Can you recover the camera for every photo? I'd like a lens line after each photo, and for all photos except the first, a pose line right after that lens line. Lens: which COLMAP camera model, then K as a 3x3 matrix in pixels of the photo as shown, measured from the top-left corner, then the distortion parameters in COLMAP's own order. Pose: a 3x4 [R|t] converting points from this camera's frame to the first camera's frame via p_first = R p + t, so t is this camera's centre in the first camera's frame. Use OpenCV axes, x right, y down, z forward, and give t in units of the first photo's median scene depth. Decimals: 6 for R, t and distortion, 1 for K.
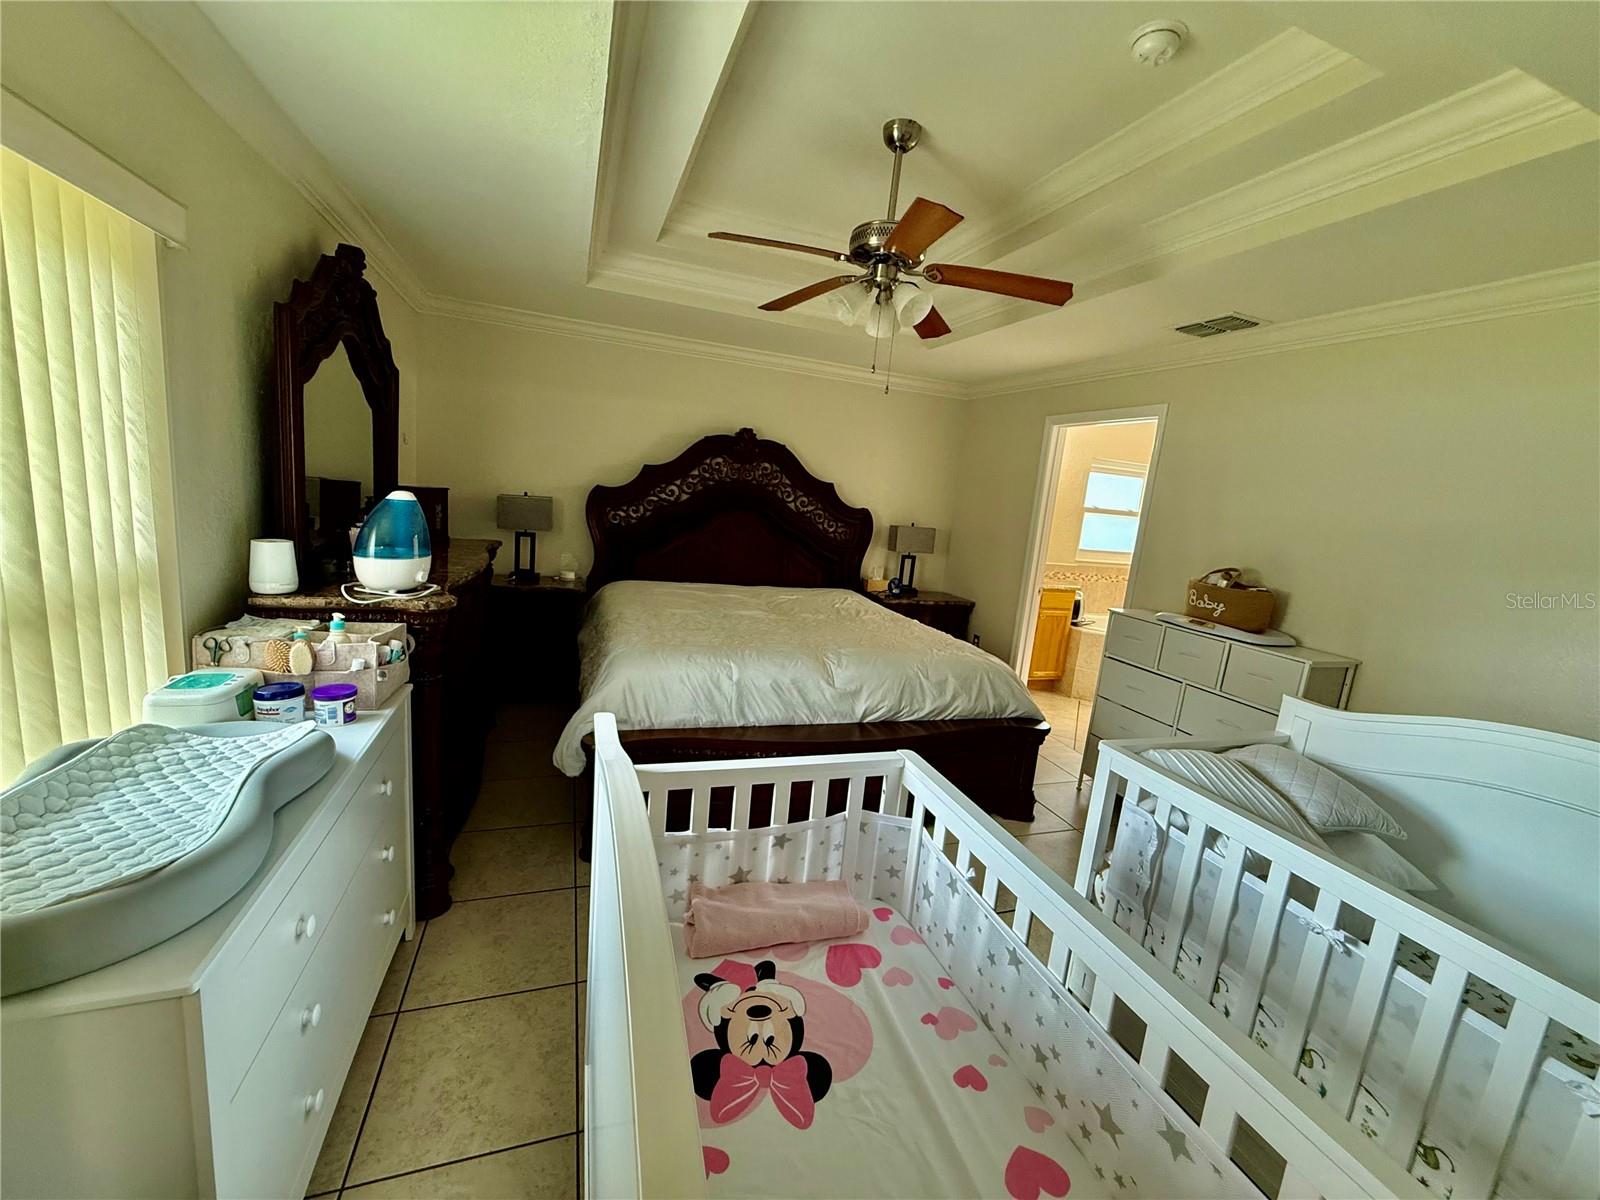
lens RADIAL K [[639.0, 0, 800.0], [0, 639.0, 599.1], [0, 0, 1]] dist [-0.000218, -0.000312]
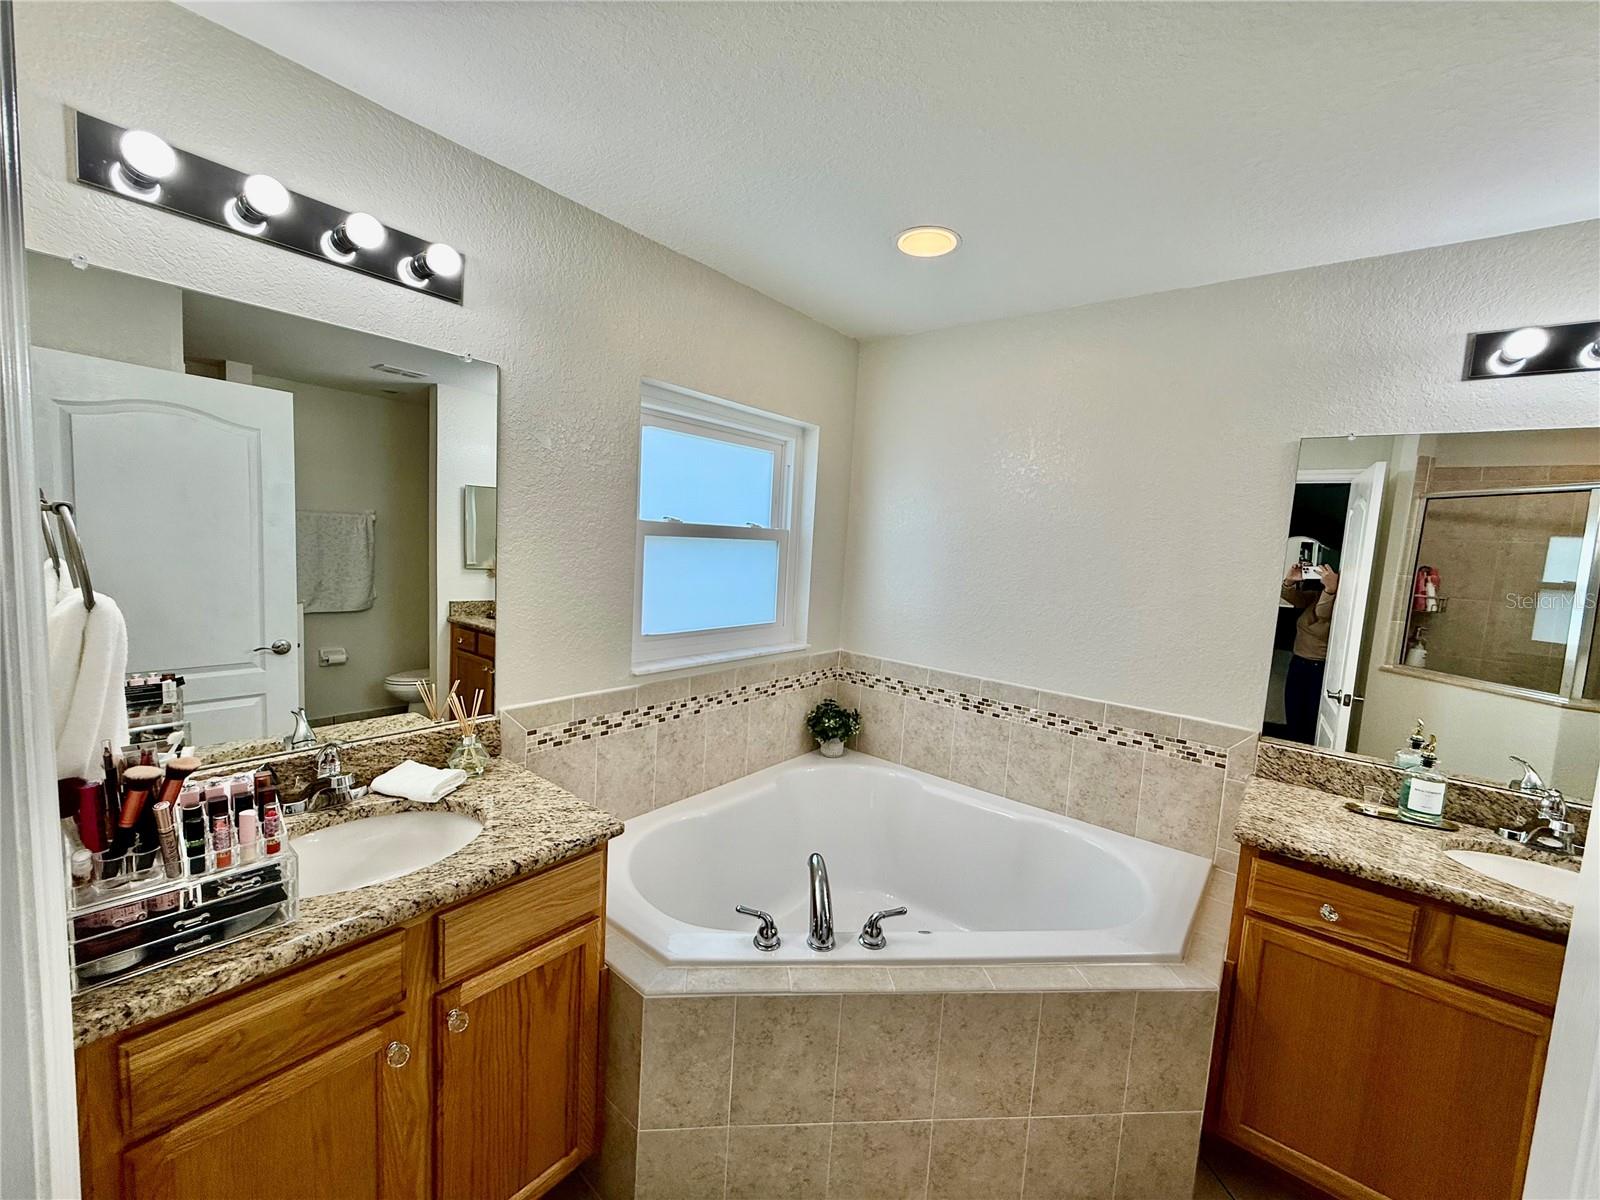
lens RADIAL K [[639.0, 0, 803.9], [0, 639.0, 595.8], [0, 0, 1]] dist [-0.000218, -0.000312]
pose [[0.848473, -0.088602, 0.521769, 0.349899], [0.110802, 0.993777, -0.011427, -0.092673], [-0.517510, 0.067508, 0.853010, 0.685478]]
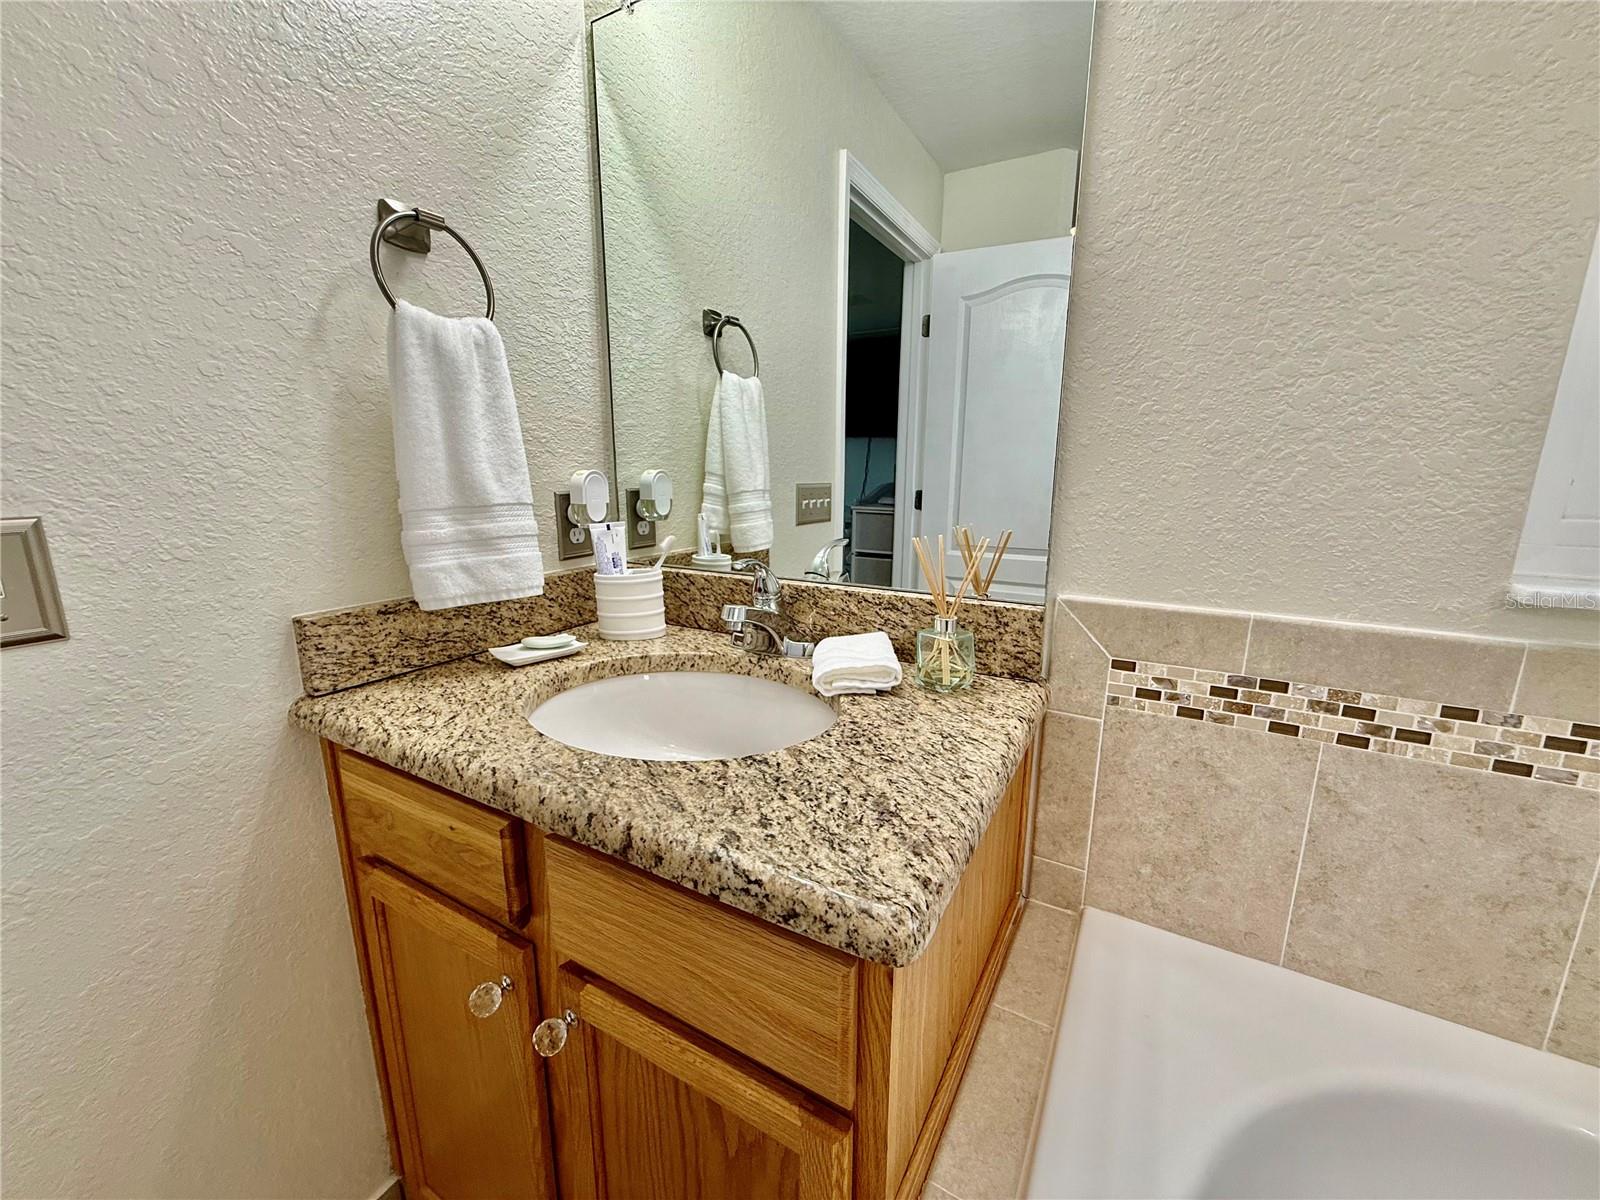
lens RADIAL K [[639.0, 0, 792.8], [0, 639.0, 600.4], [0, 0, 1]] dist [-0.000218, -0.000312]
pose [[0.644457, 0.070127, -0.761418, 0.457726], [-0.079133, 0.996555, 0.024806, -0.055724], [0.760535, 0.044267, 0.647787, 0.879348]]
